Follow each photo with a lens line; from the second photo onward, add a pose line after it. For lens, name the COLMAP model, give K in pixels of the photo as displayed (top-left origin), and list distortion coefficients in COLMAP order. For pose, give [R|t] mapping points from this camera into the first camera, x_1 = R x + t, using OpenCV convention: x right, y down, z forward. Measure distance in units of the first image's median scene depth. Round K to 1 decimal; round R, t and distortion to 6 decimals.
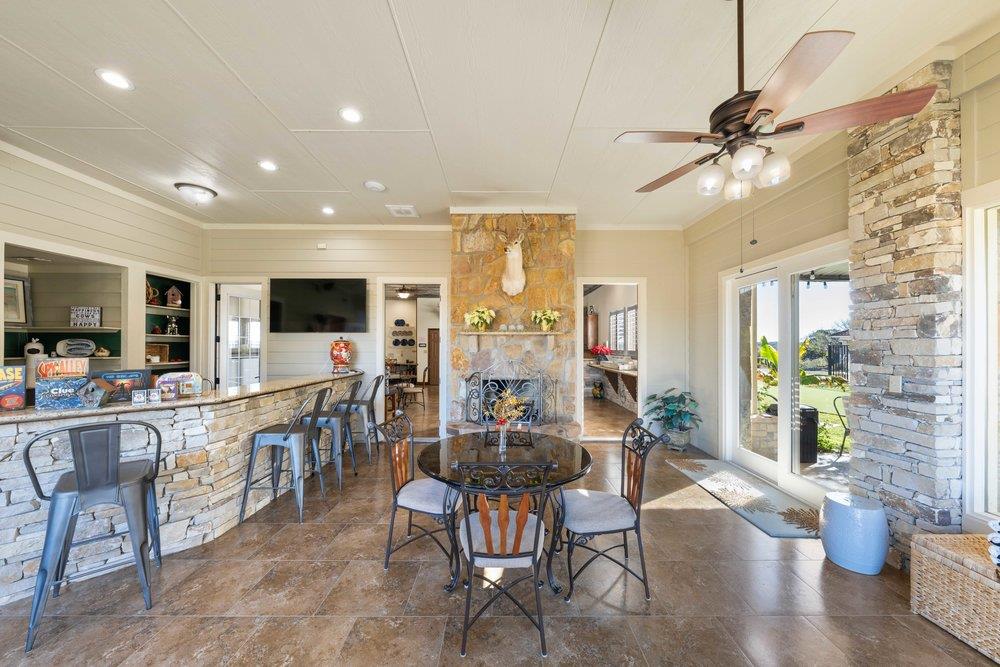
lens RADIAL K [[342.8, 0, 499.5], [0, 342.8, 343.1], [0, 0, 1]] dist [-0.001137, -0.000024]
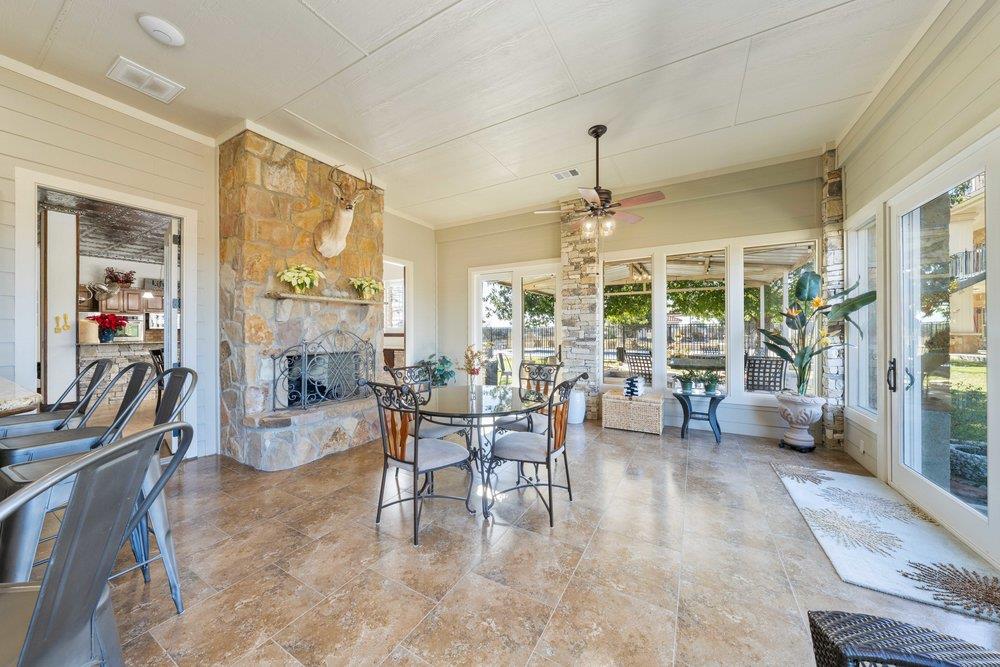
lens RADIAL K [[342.8, 0, 495.6], [0, 342.8, 329.9], [0, 0, 1]] dist [-0.001137, -0.000024]
pose [[0.505570, 0.001349, 0.862785, -0.889461], [-0.002158, 0.999998, -0.000299, 0.082225], [-0.862783, -0.001710, 0.505572, 0.323856]]
